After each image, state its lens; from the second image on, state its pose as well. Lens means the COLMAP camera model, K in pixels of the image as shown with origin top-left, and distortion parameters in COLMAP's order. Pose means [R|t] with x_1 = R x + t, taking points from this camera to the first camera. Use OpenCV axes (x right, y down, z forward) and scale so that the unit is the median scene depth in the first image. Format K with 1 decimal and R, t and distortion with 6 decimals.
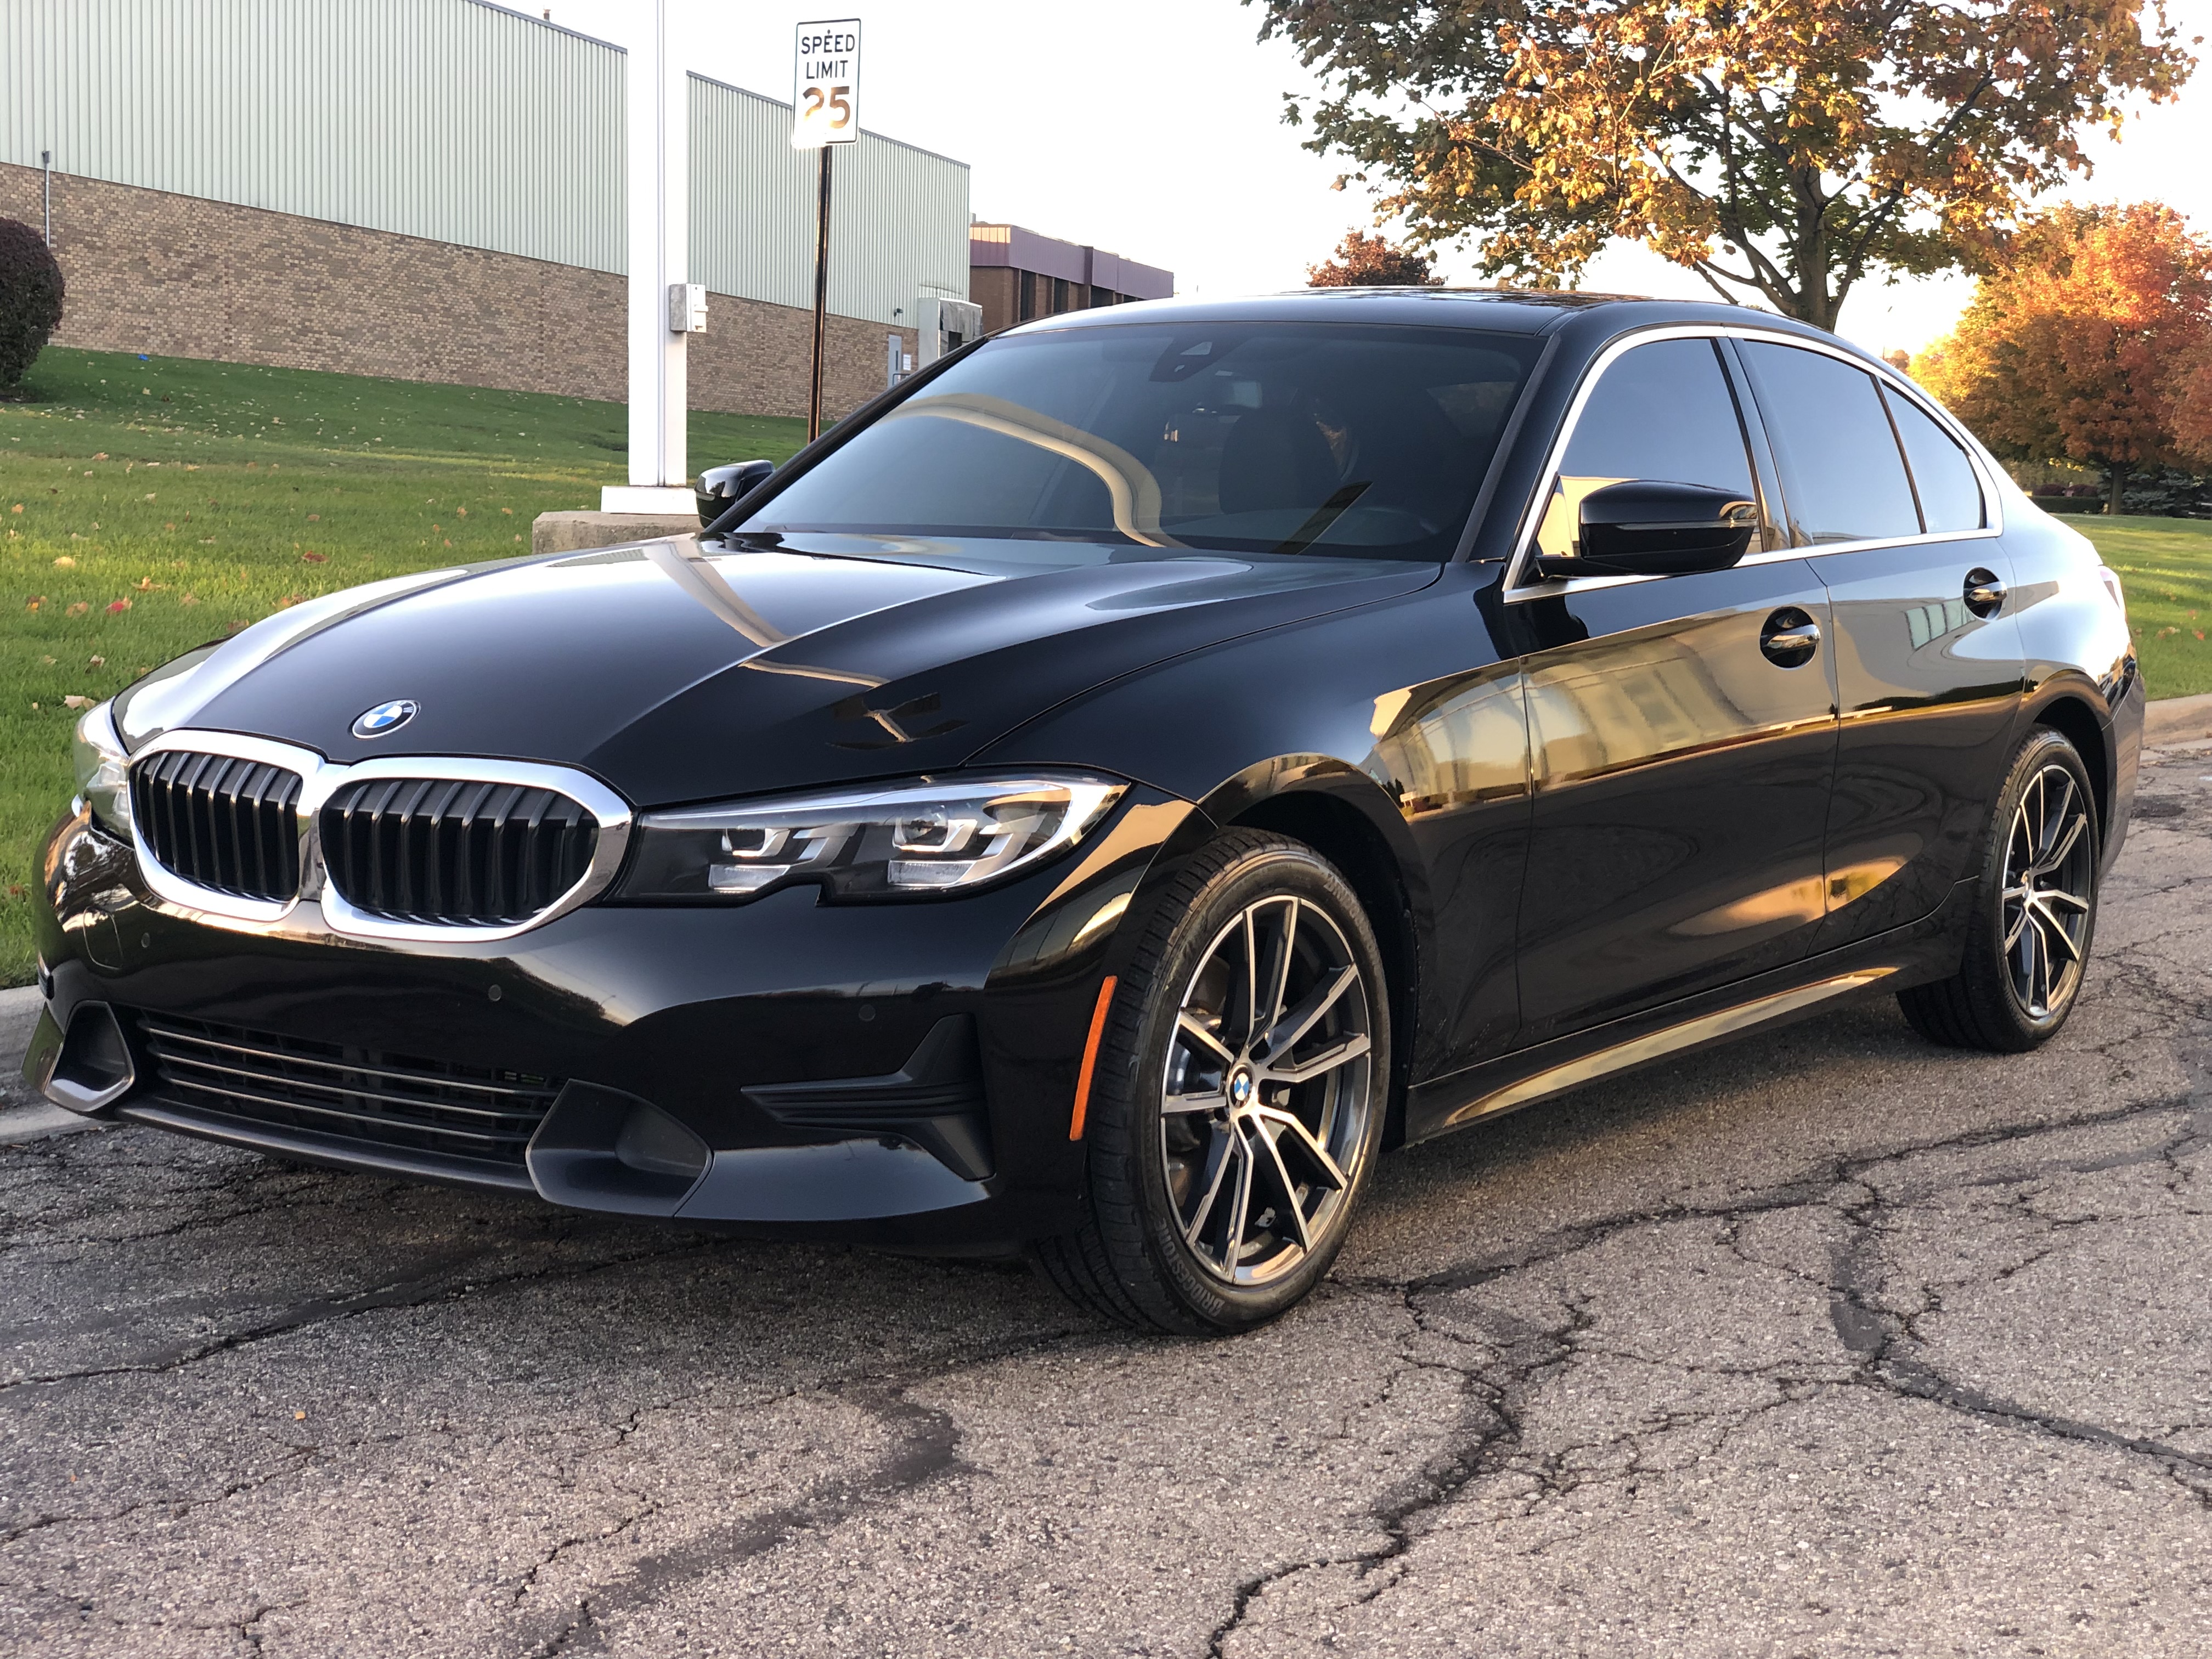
lens RADIAL K [[3379.9, 0, 1118.4], [0, 3379.9, 822.3], [0, 0, 1]] dist [0.038369, 0.000000]
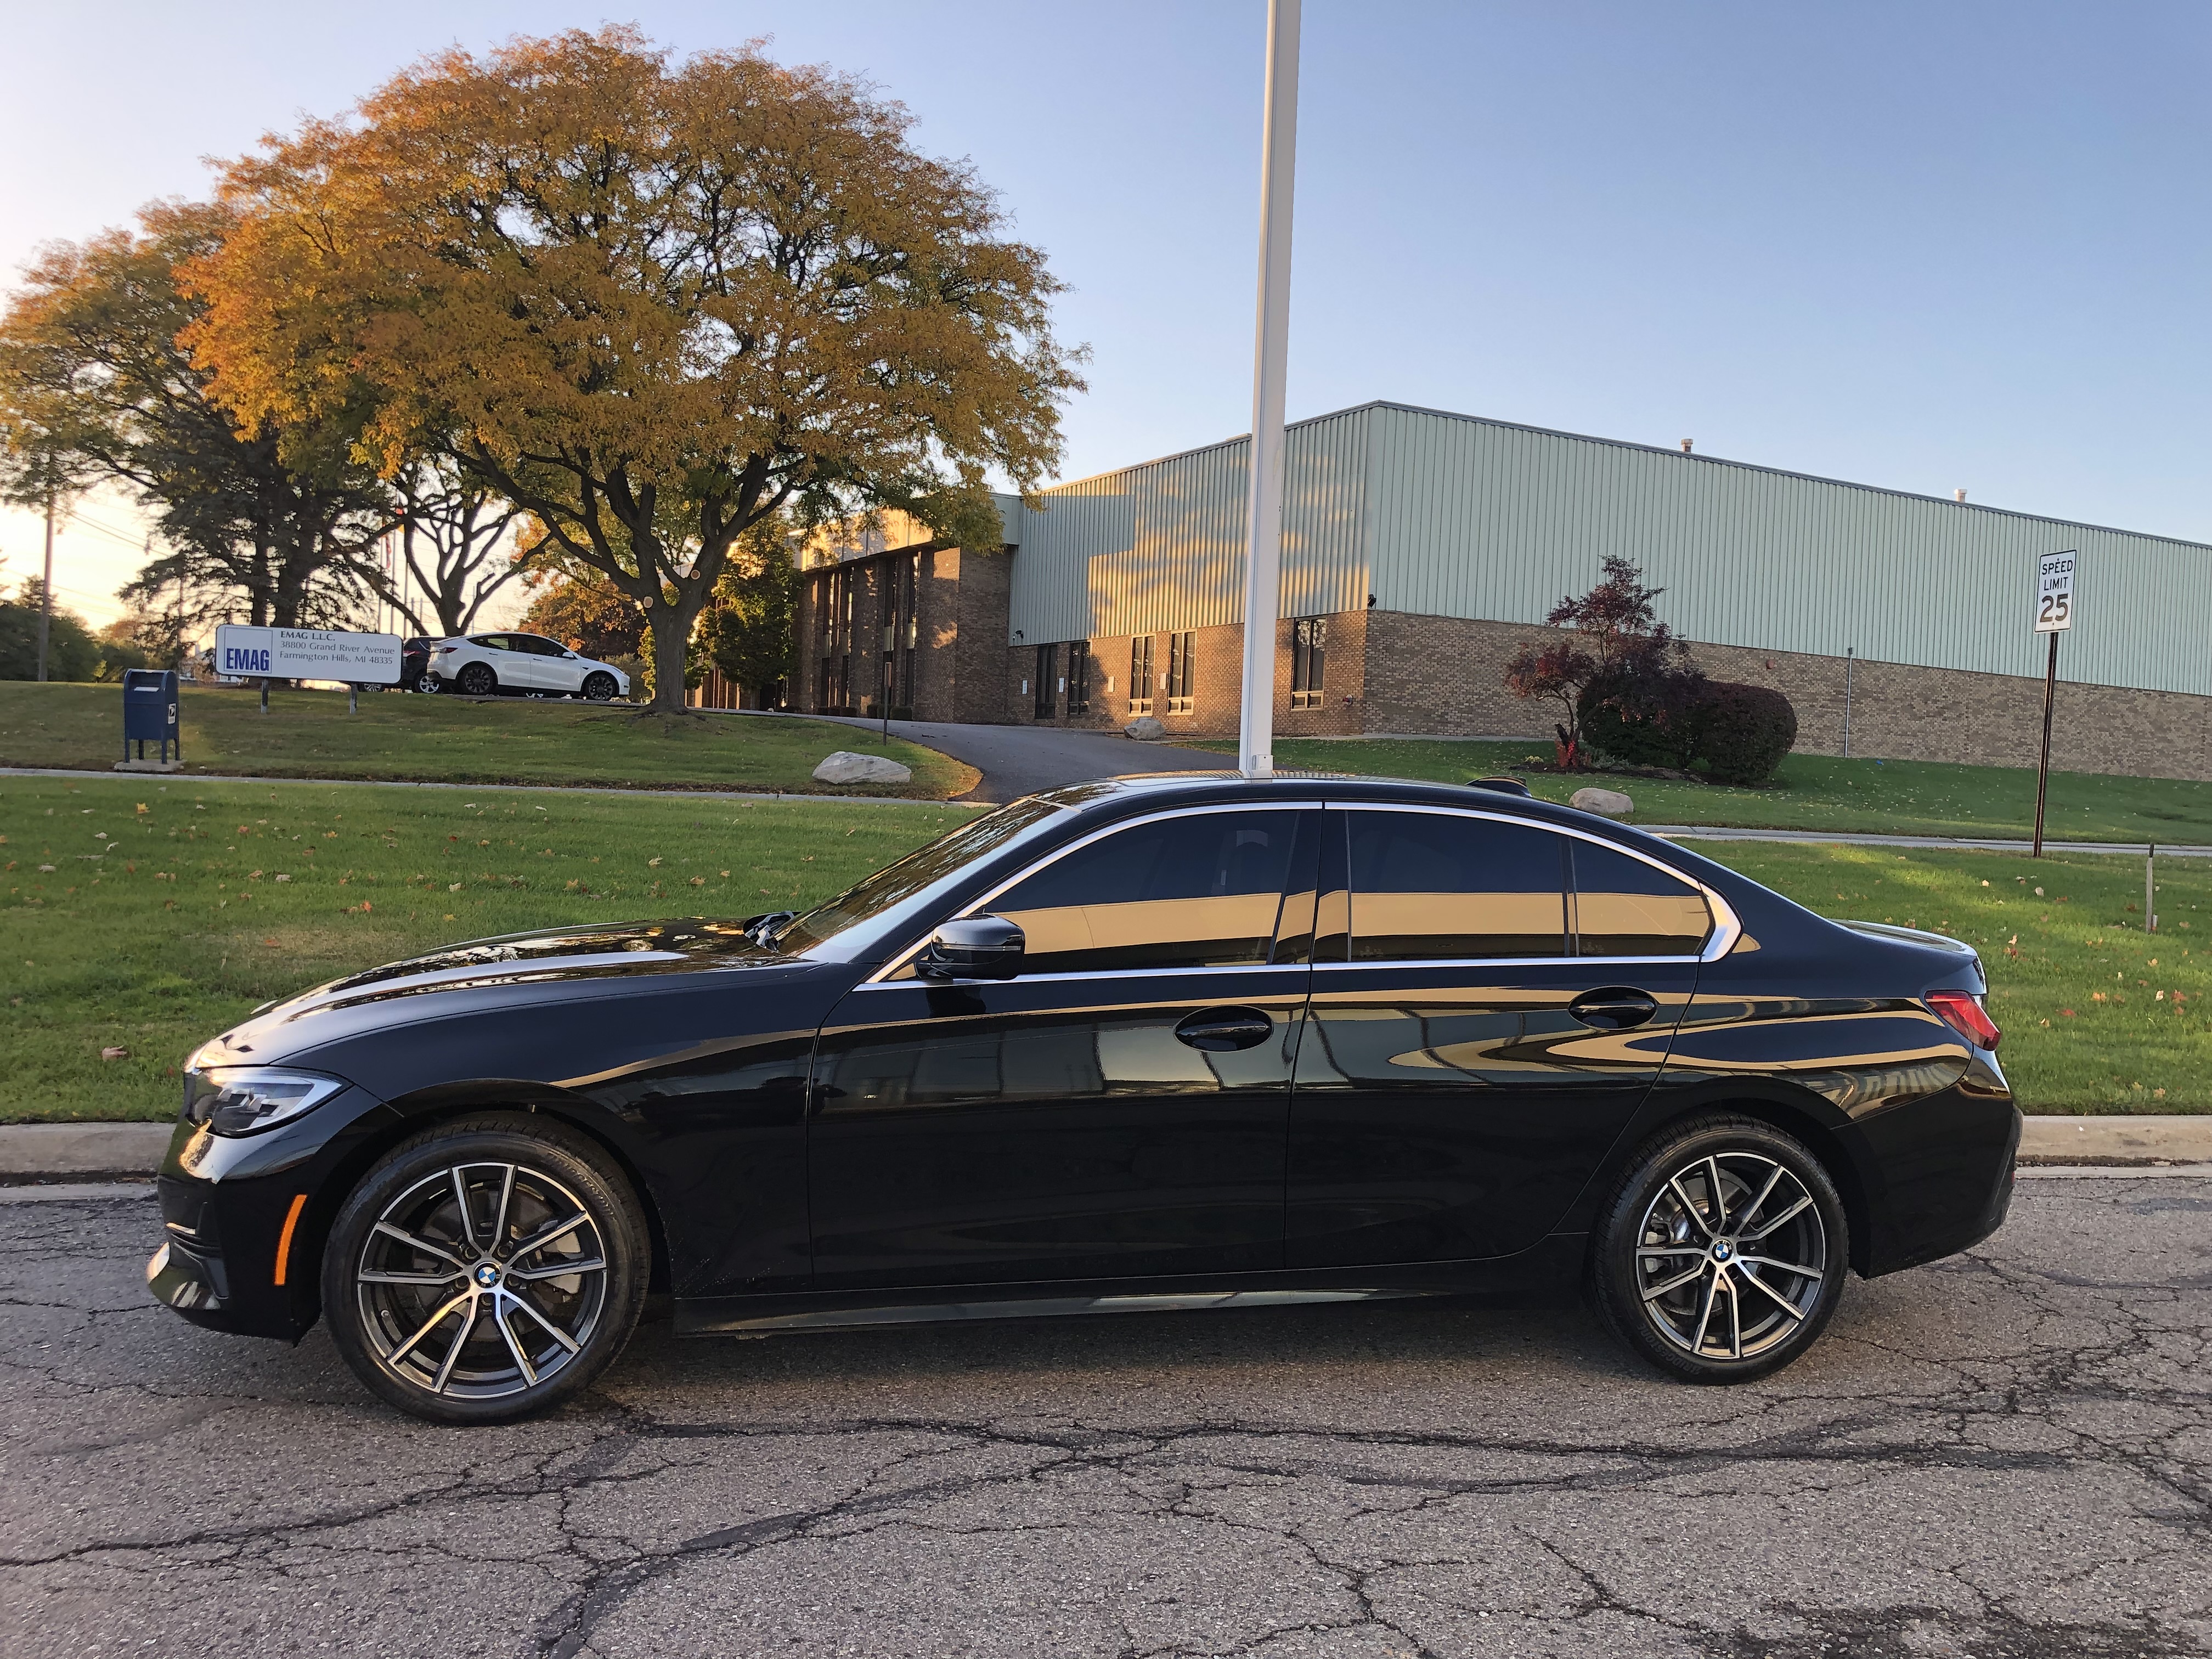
lens RADIAL K [[1818.2, 0, 1105.7], [0, 1818.2, 818.7], [0, 0, 1]] dist [0.038453, 0.004431]
pose [[0.706393, 0.015532, -0.707649, 0.487380], [-0.087067, 0.994074, -0.065093, -0.062012], [0.702444, 0.107594, 0.703559, 0.307929]]
